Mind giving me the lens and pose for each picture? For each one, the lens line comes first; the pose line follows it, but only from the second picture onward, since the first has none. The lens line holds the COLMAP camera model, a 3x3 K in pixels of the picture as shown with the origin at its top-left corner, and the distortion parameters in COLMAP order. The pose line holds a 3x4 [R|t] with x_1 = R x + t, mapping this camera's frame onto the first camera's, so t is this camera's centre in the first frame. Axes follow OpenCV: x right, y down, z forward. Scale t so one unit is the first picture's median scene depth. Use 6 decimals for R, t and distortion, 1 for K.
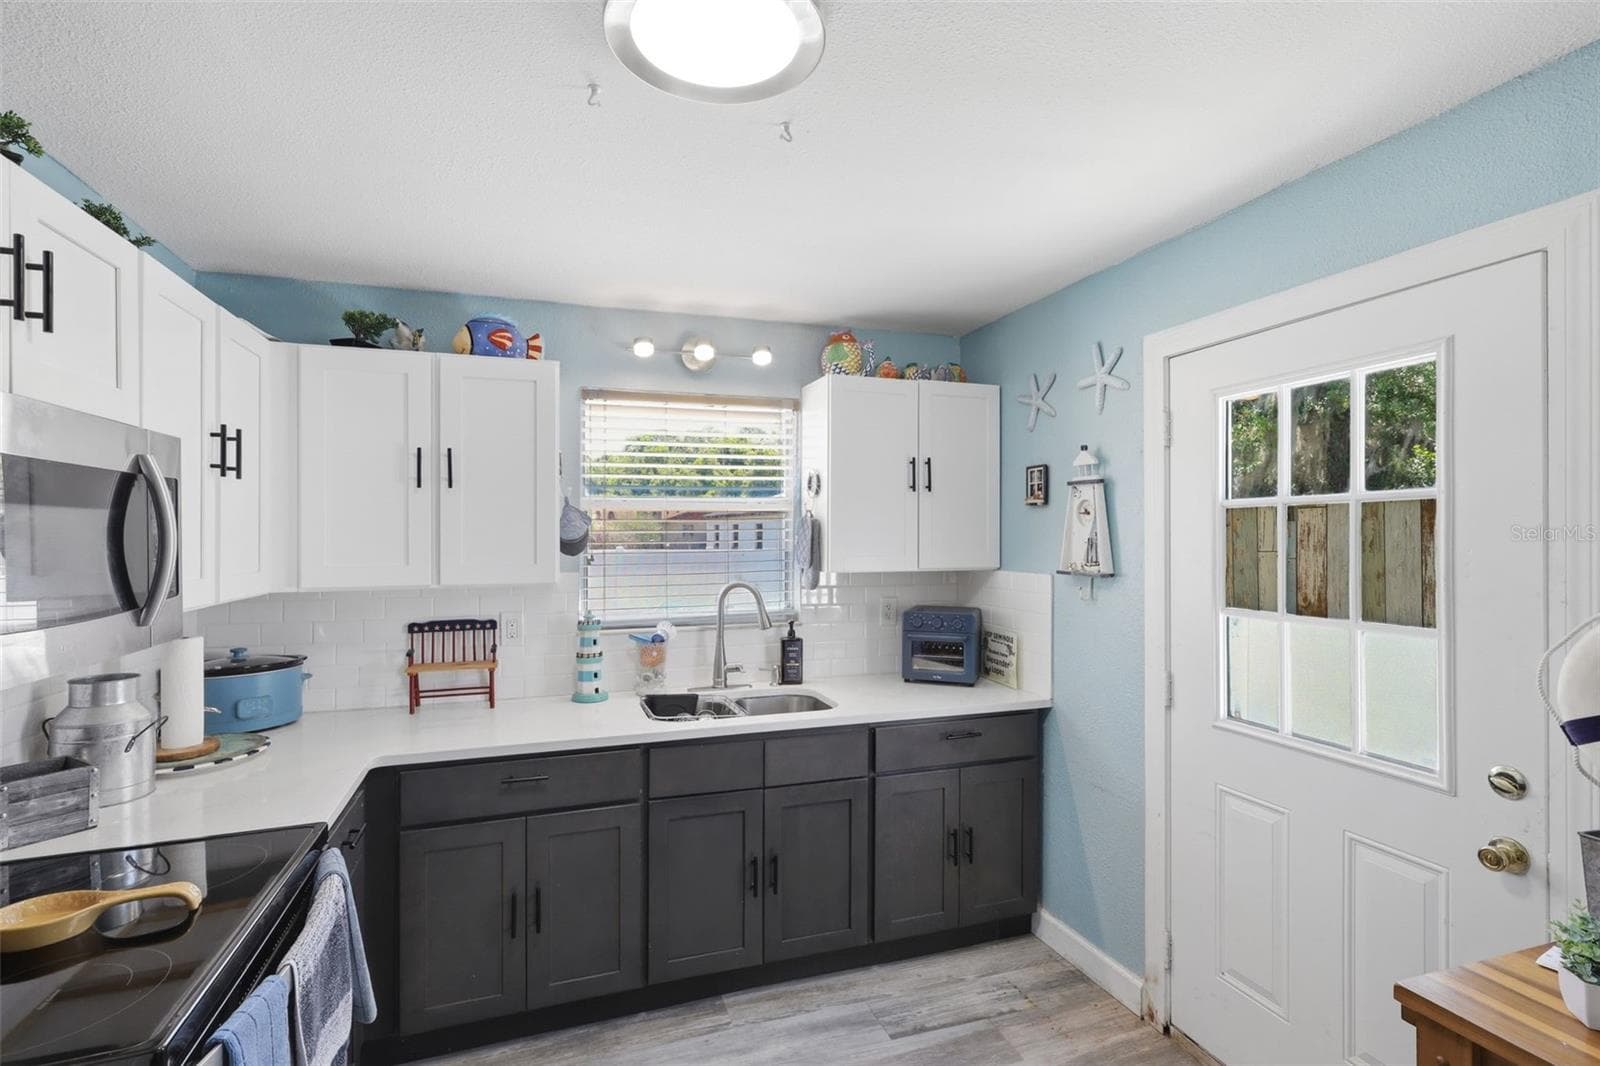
lens RADIAL K [[760.8, 0, 794.1], [0, 760.8, 530.2], [0, 0, 1]] dist [-0.005392, 0.003611]
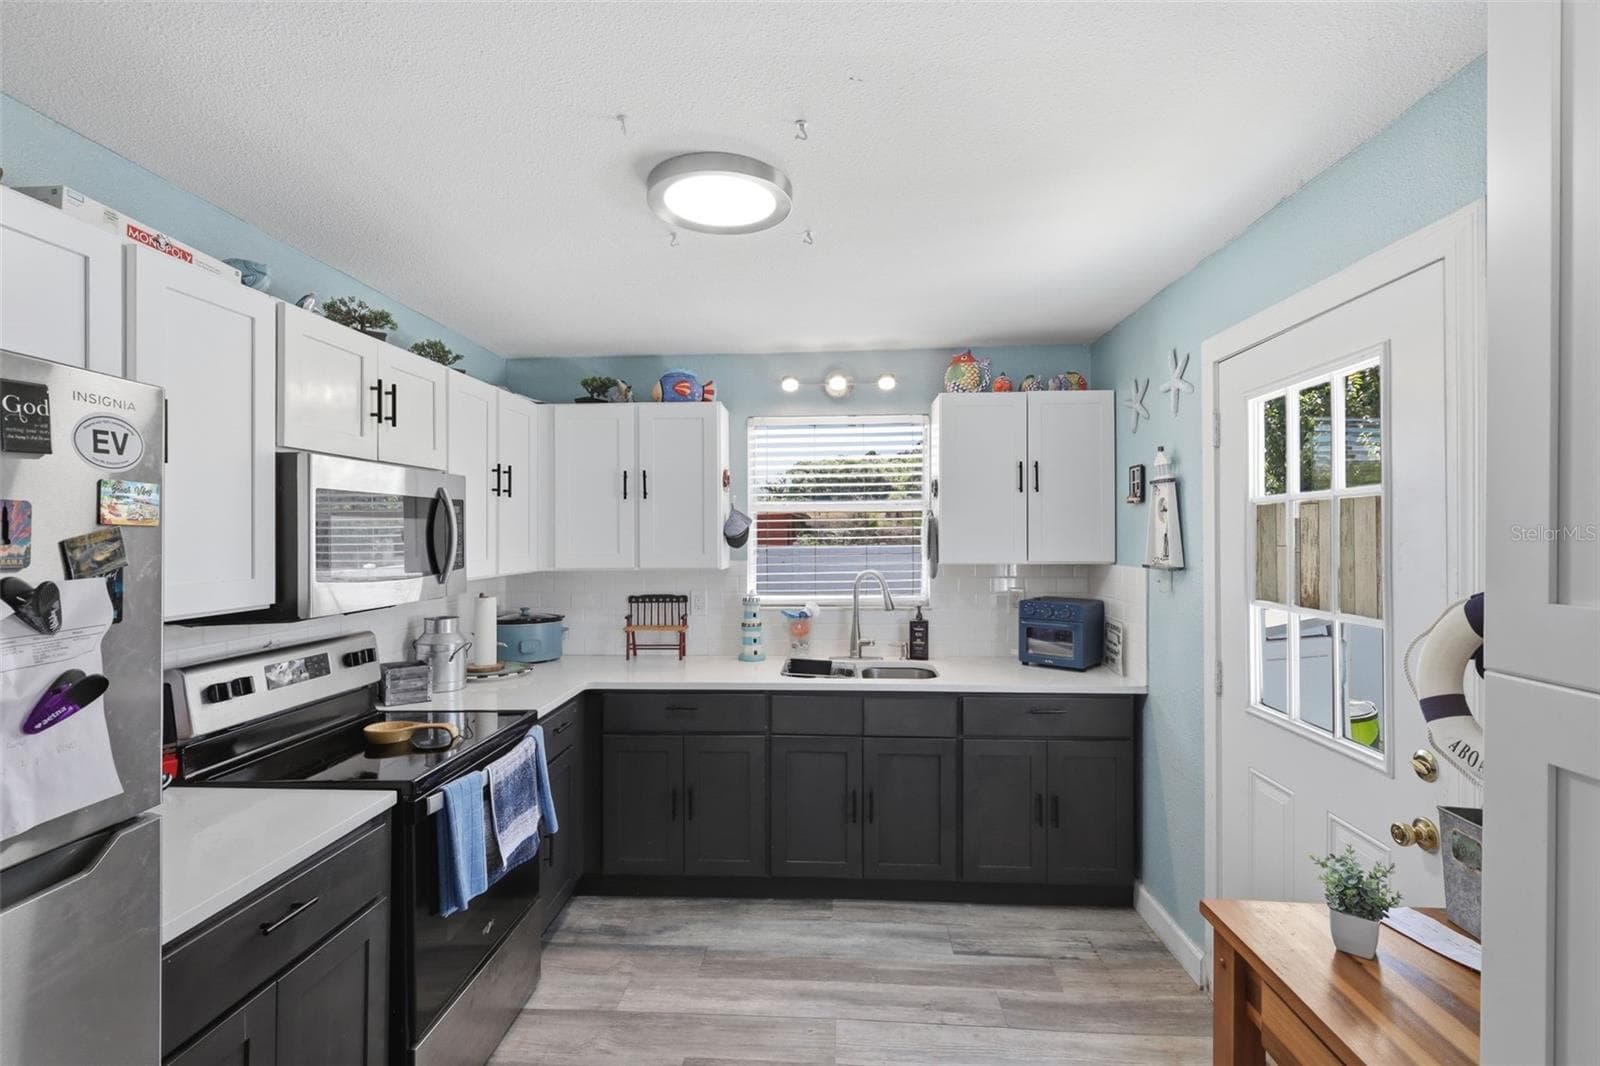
lens RADIAL K [[760.8, 0, 797.1], [0, 760.8, 522.7], [0, 0, 1]] dist [-0.005392, 0.003611]
pose [[0.924543, -0.007460, -0.381004, 0.329969], [0.005035, 0.999960, -0.007361, 0.000271], [0.381044, 0.004887, 0.924544, -0.183786]]
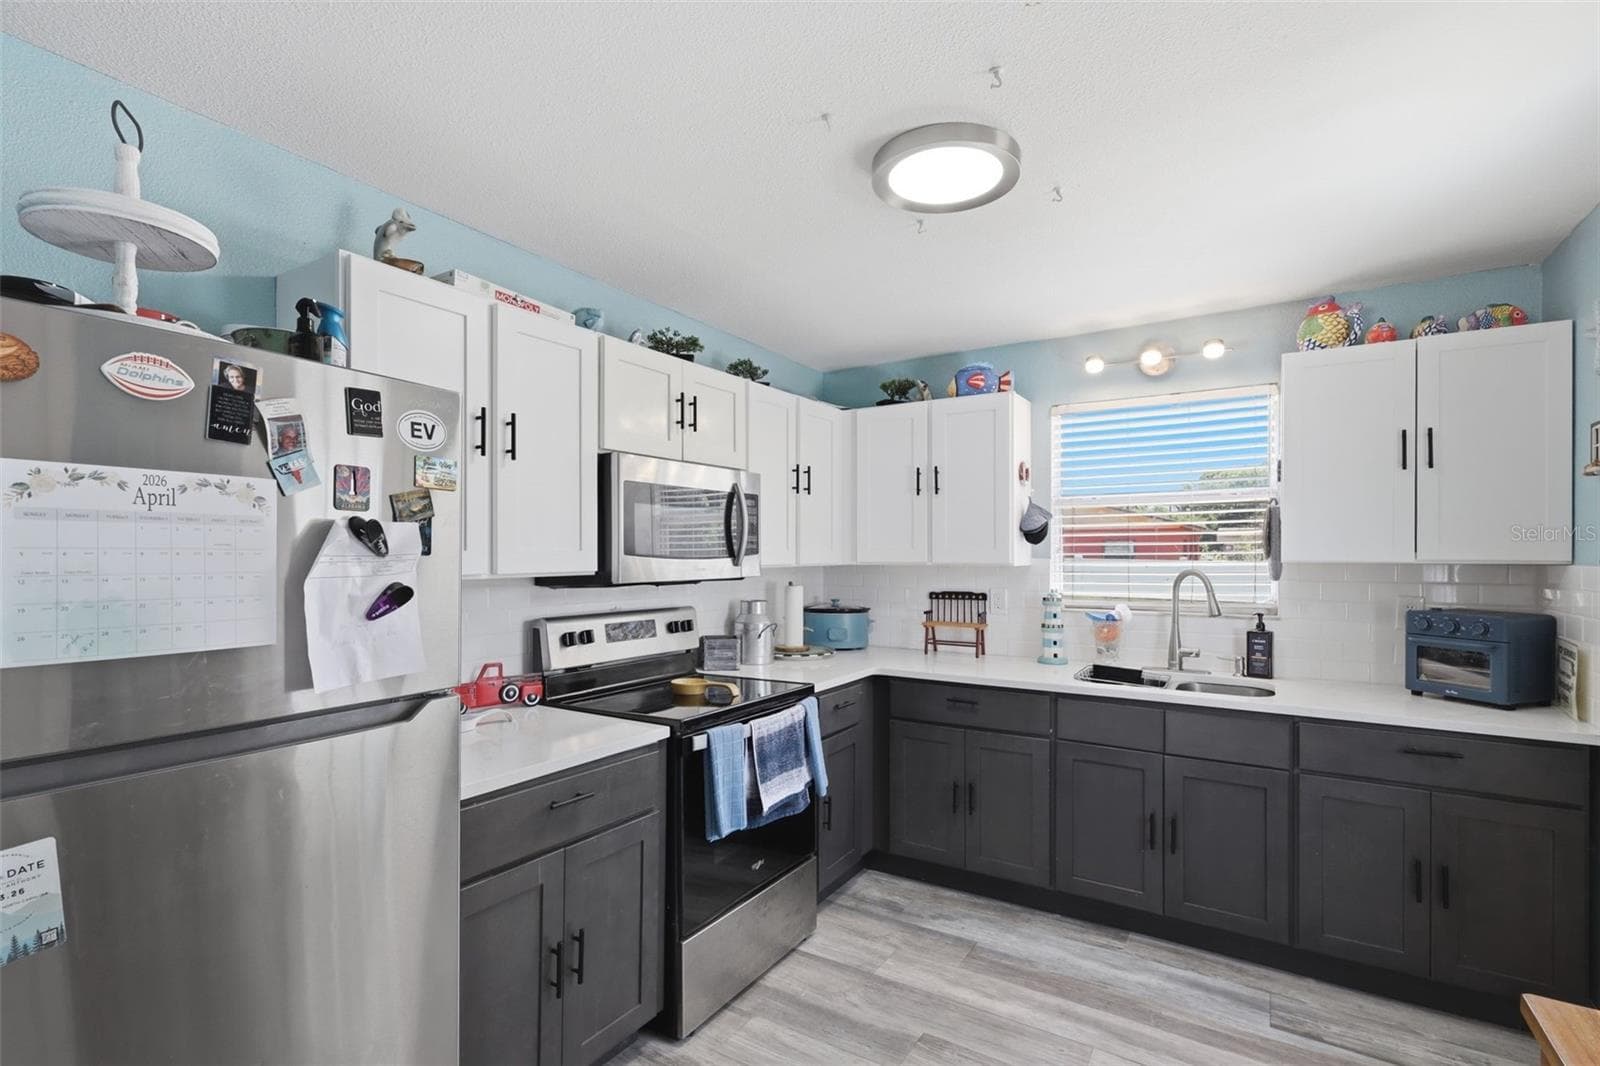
lens RADIAL K [[760.8, 0, 788.1], [0, 760.8, 547.4], [0, 0, 1]] dist [-0.005392, 0.003611]
pose [[0.619126, -0.002986, -0.785286, 0.474012], [0.002331, 0.999995, -0.001964, 0.044124], [0.785288, -0.000615, 0.619130, -0.093797]]
